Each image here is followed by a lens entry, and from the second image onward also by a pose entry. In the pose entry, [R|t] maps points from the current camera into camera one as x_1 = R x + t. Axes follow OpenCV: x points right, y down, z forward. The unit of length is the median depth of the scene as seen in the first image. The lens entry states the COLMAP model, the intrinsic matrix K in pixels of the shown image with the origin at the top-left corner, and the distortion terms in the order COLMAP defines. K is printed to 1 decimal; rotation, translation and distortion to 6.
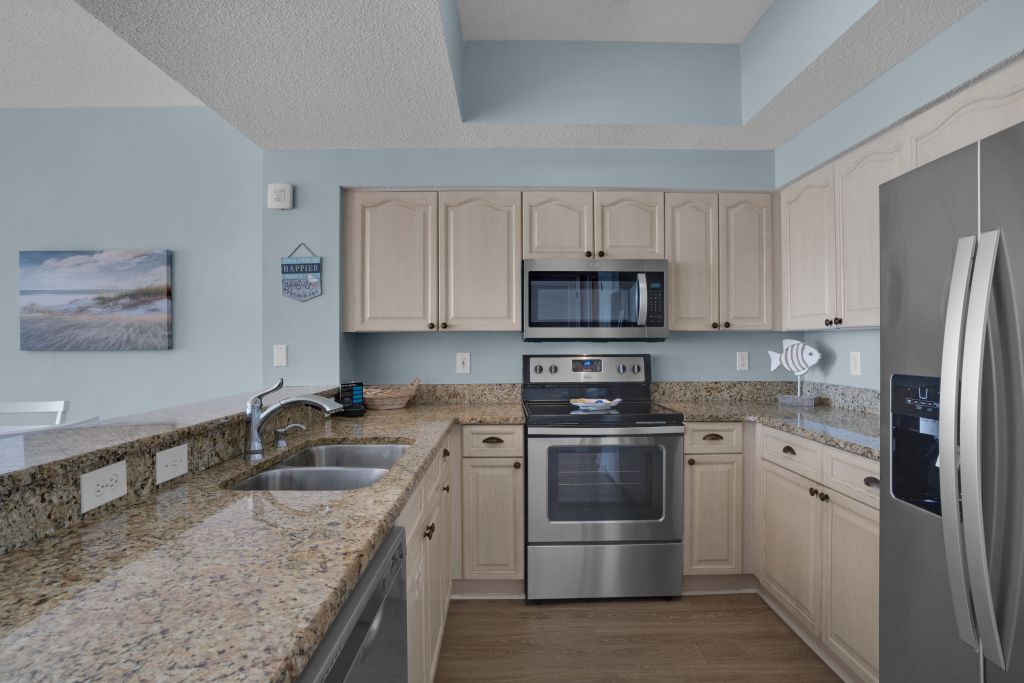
lens RADIAL K [[550.9, 0, 511.7], [0, 550.9, 341.9], [0, 0, 1]] dist [-0.031901, 0.000032]
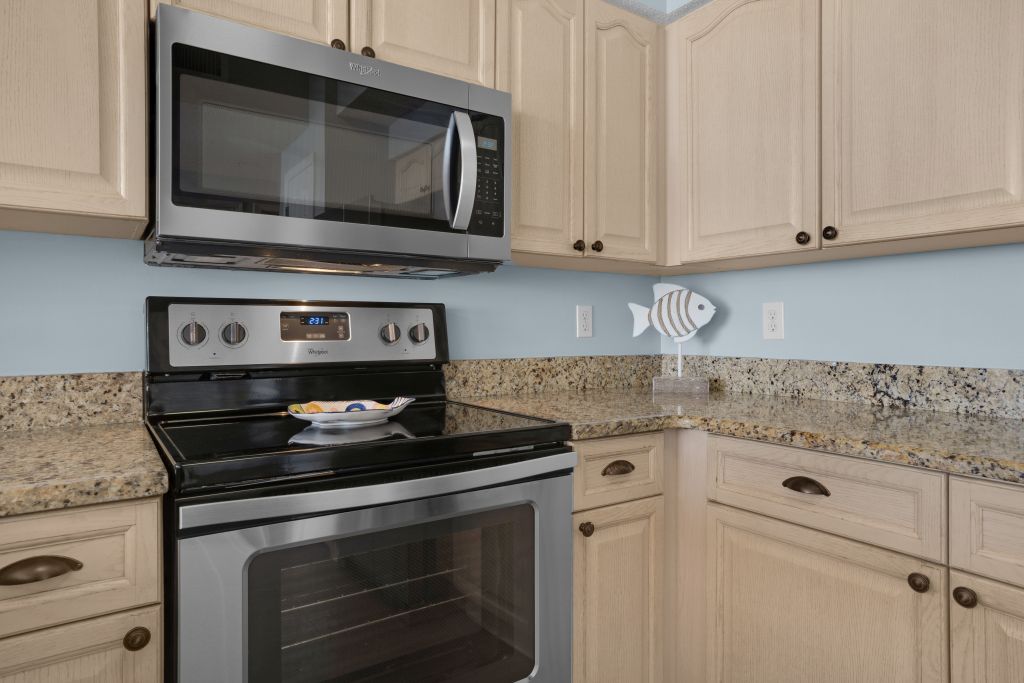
lens RADIAL K [[621.4, 0, 511.8], [0, 621.4, 335.5], [0, 0, 1]] dist [-0.021367, 0.015443]
pose [[0.837493, 0.000670, 0.546448, -0.002640], [-0.004949, 0.999968, 0.006360, 0.050709], [-0.546426, -0.008031, 0.837469, 0.542111]]
